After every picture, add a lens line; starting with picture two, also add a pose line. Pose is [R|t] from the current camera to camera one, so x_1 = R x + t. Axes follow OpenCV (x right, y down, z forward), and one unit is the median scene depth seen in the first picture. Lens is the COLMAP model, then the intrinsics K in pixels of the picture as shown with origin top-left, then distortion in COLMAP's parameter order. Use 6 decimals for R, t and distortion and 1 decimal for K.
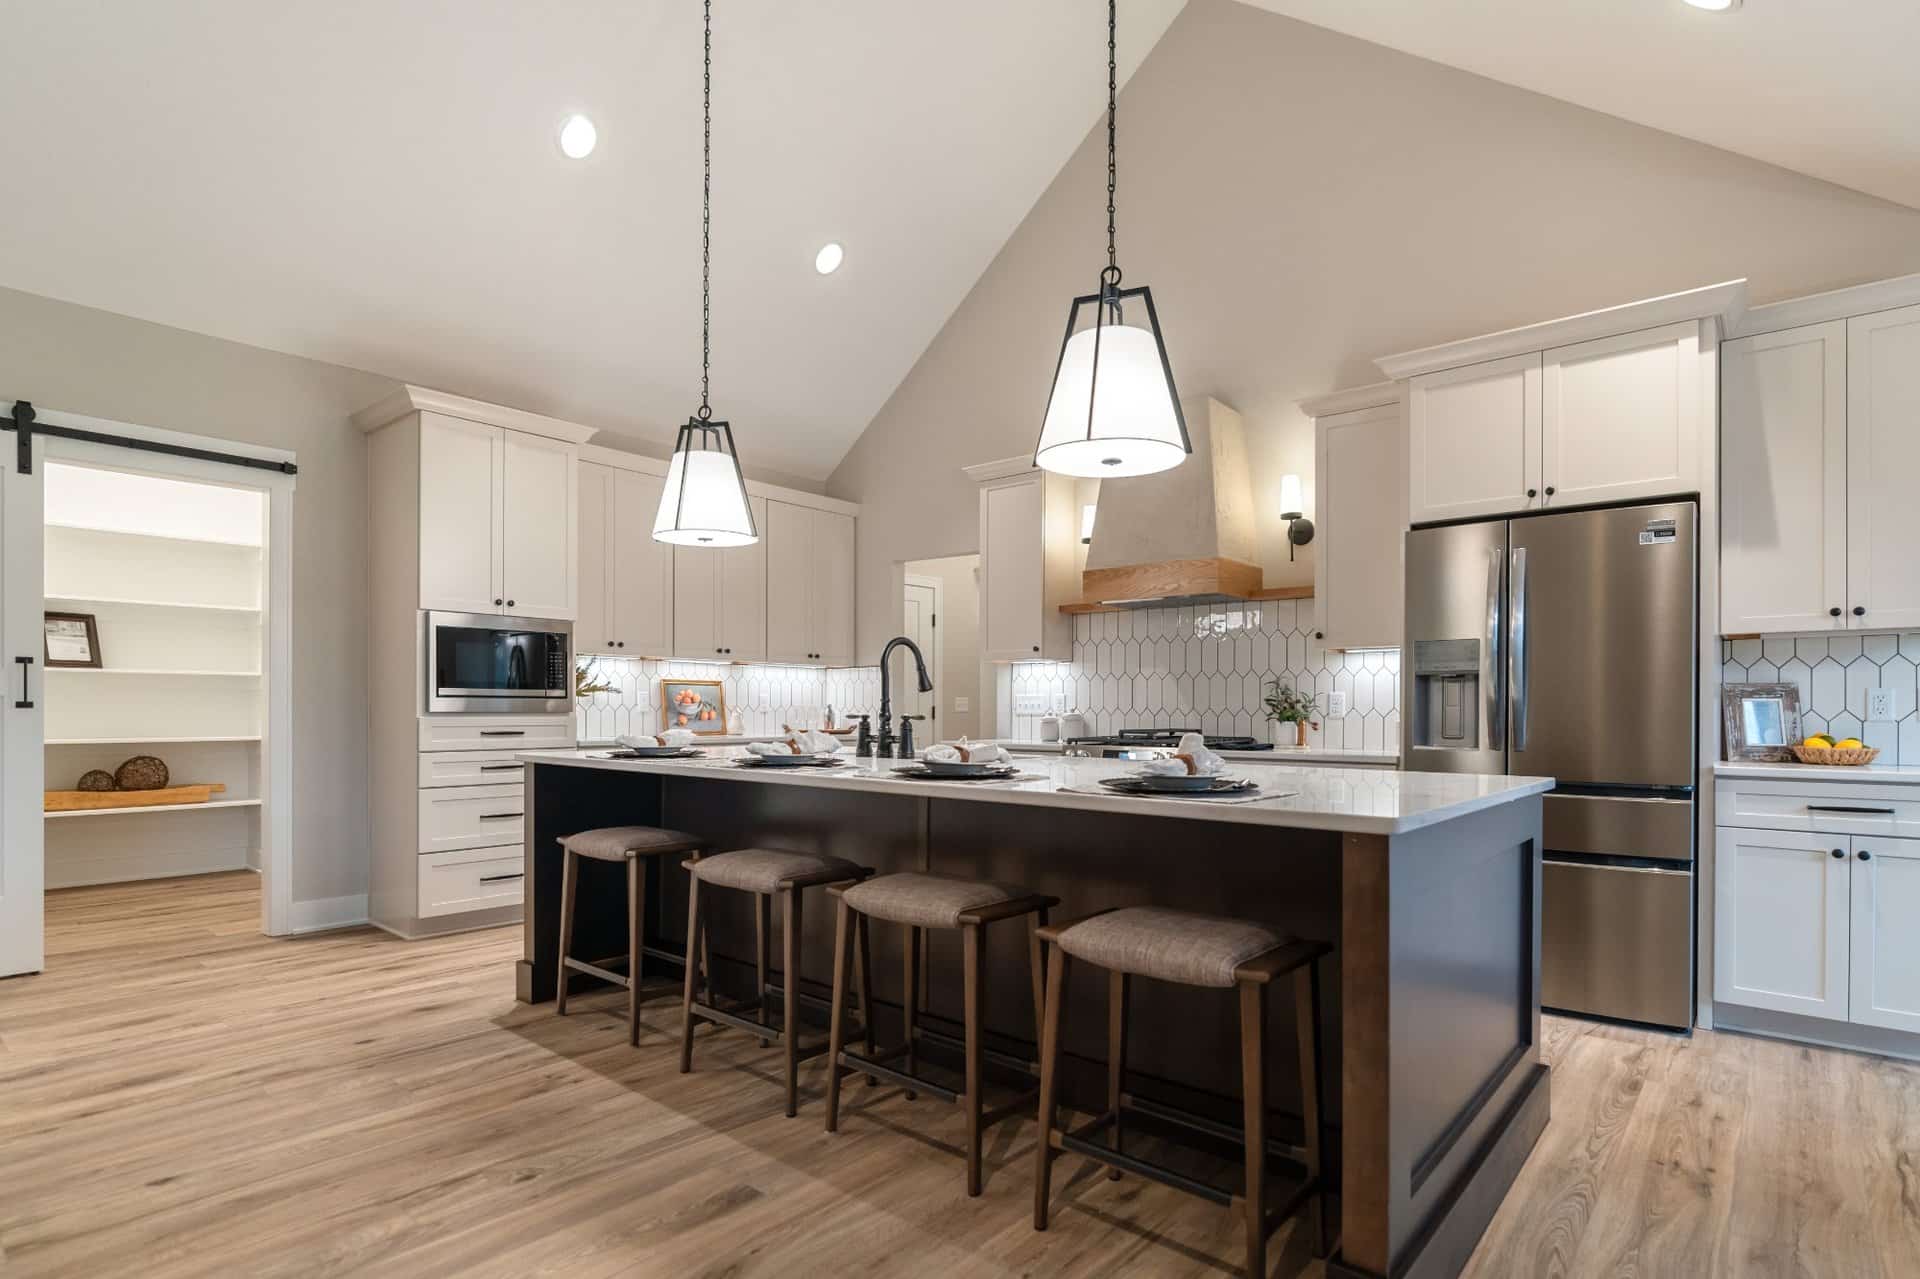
lens RADIAL K [[941.5, 0, 988.0], [0, 941.5, 687.5], [0, 0, 1]] dist [0.001427, 0.000169]
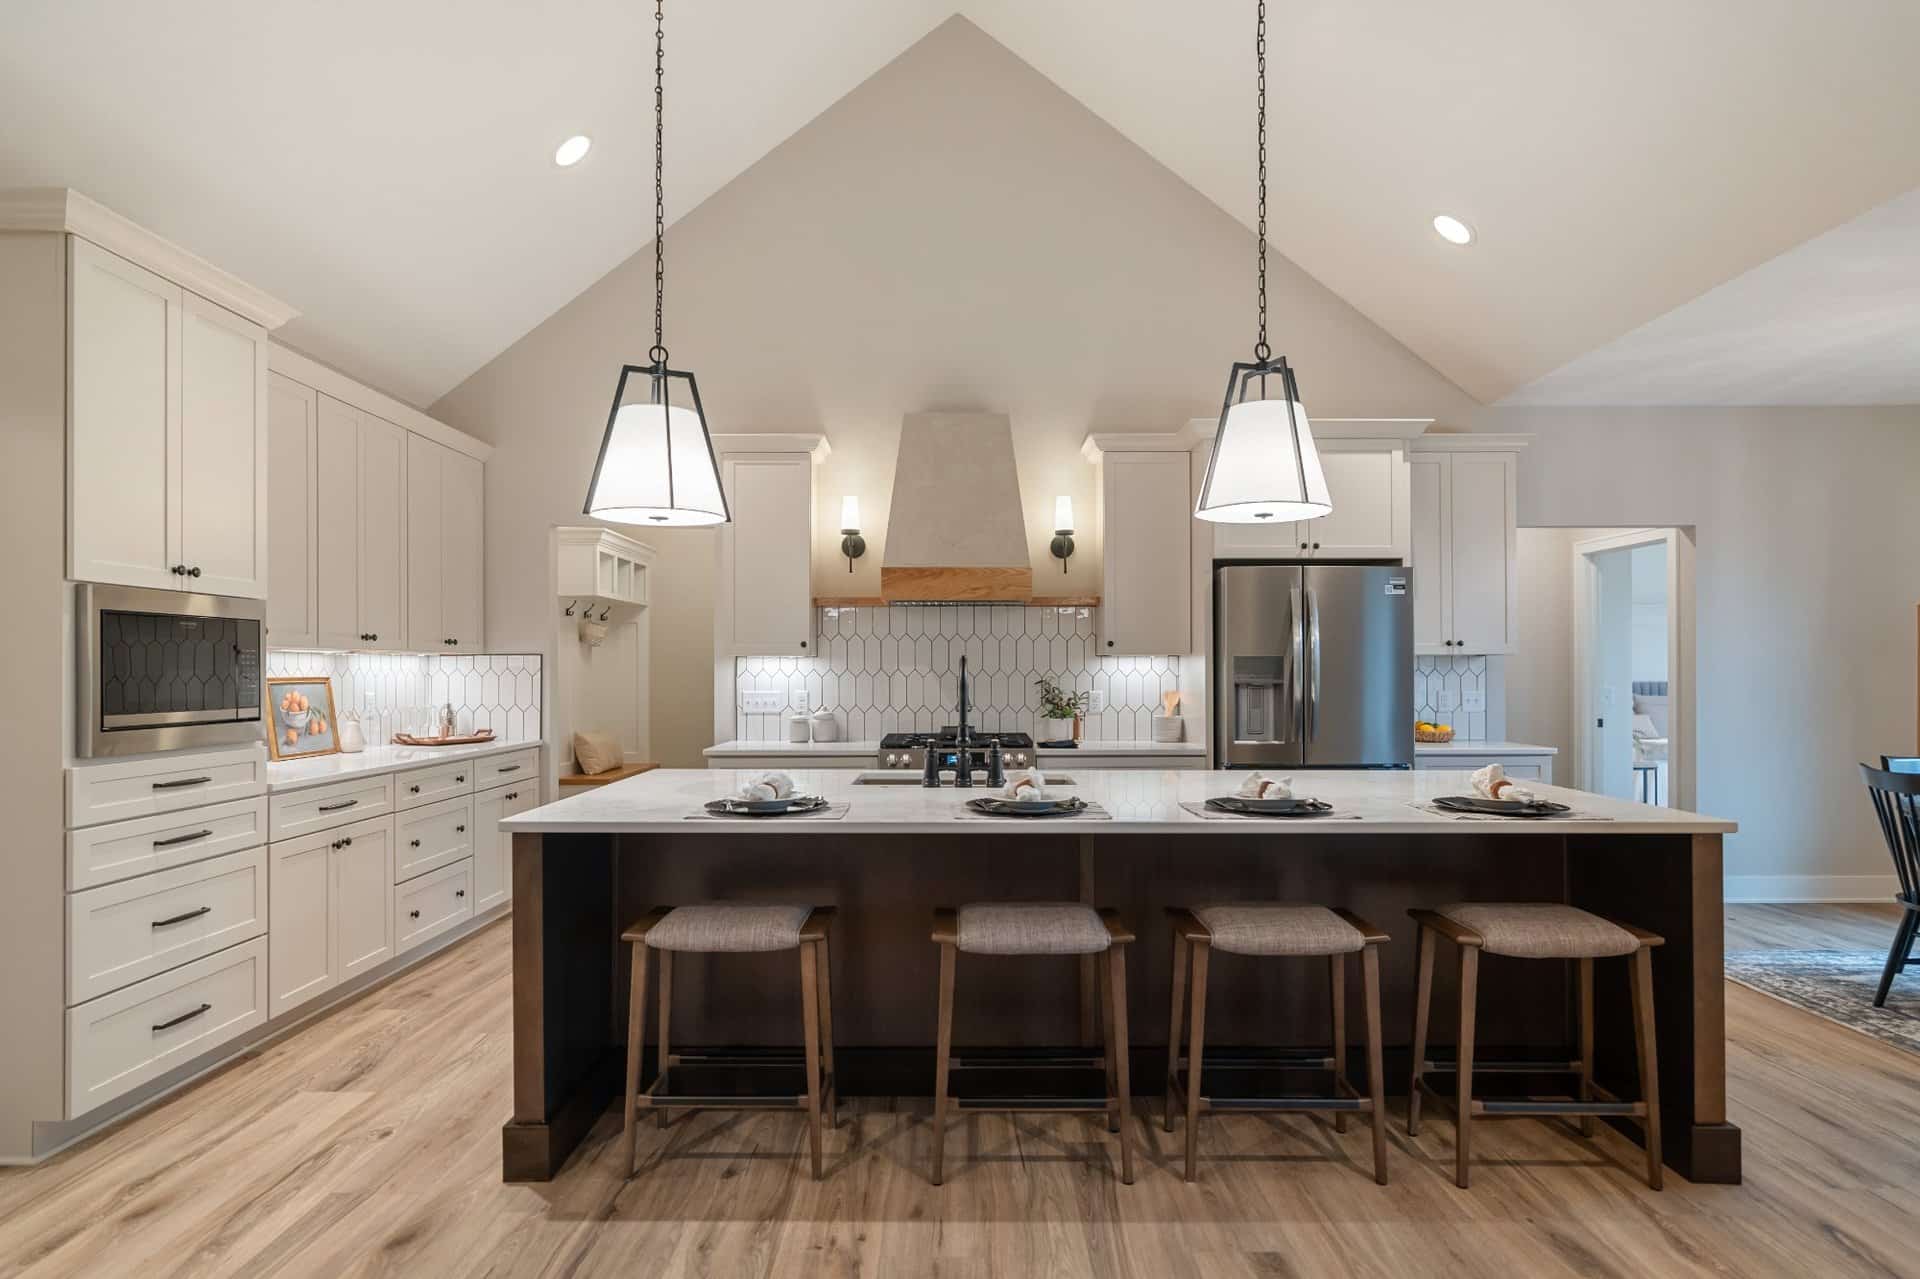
lens RADIAL K [[984.3, 0, 948.9], [0, 984.3, 647.3], [0, 0, 1]] dist [0.000110, 0.001643]
pose [[0.779617, 0.010190, 0.626174, -0.675188], [-0.009668, 0.999944, -0.004235, -0.053737], [-0.626182, -0.002752, 0.779672, 0.237129]]
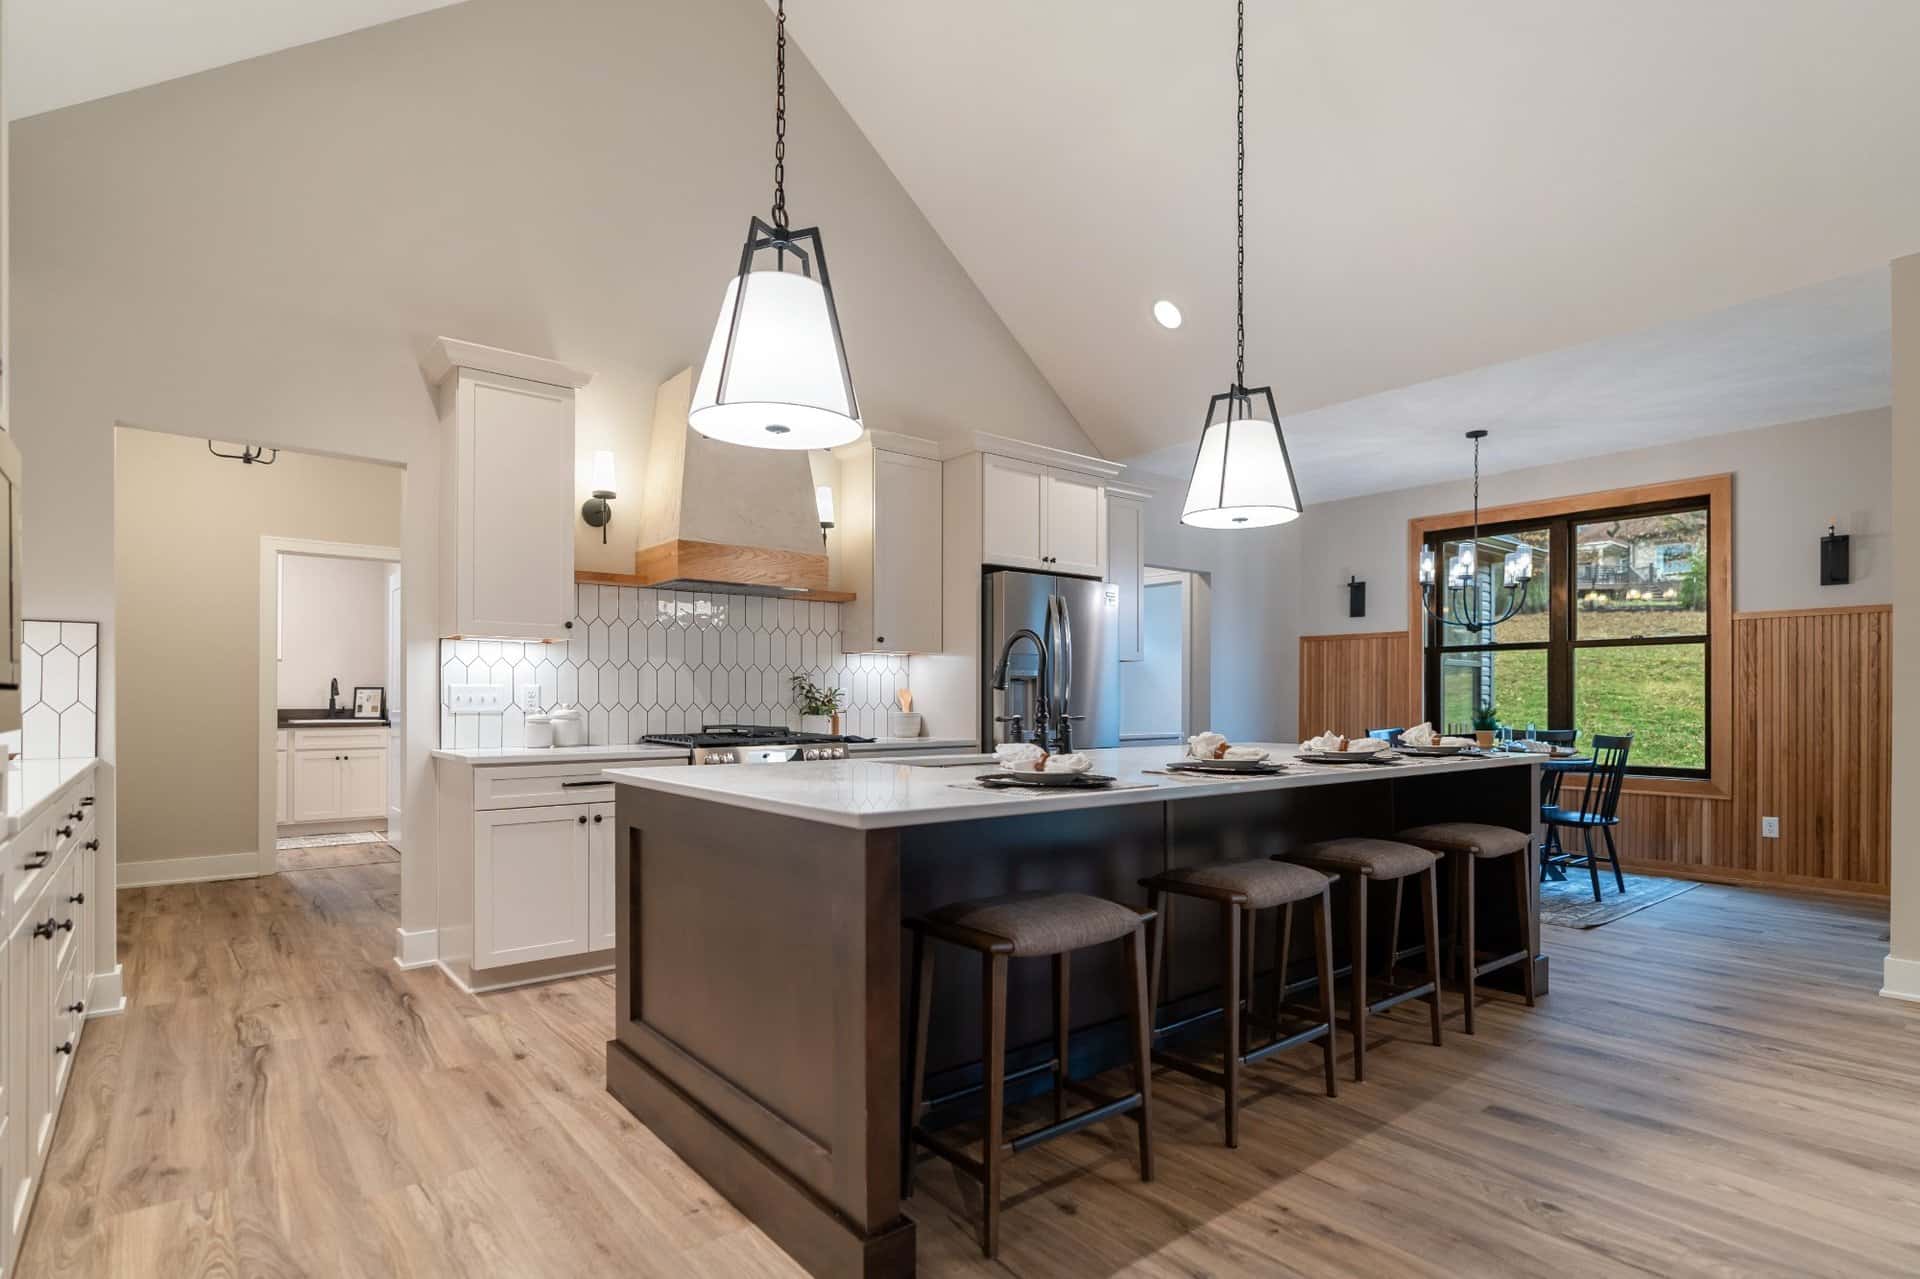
lens RADIAL K [[948.8, 0, 930.8], [0, 948.8, 677.7], [0, 0, 1]] dist [-0.003010, -0.000455]
pose [[0.228271, 0.019058, 0.973411, -0.935041], [-0.020907, 0.999674, -0.014670, 0.008807], [-0.973373, -0.017002, 0.228595, 0.832786]]
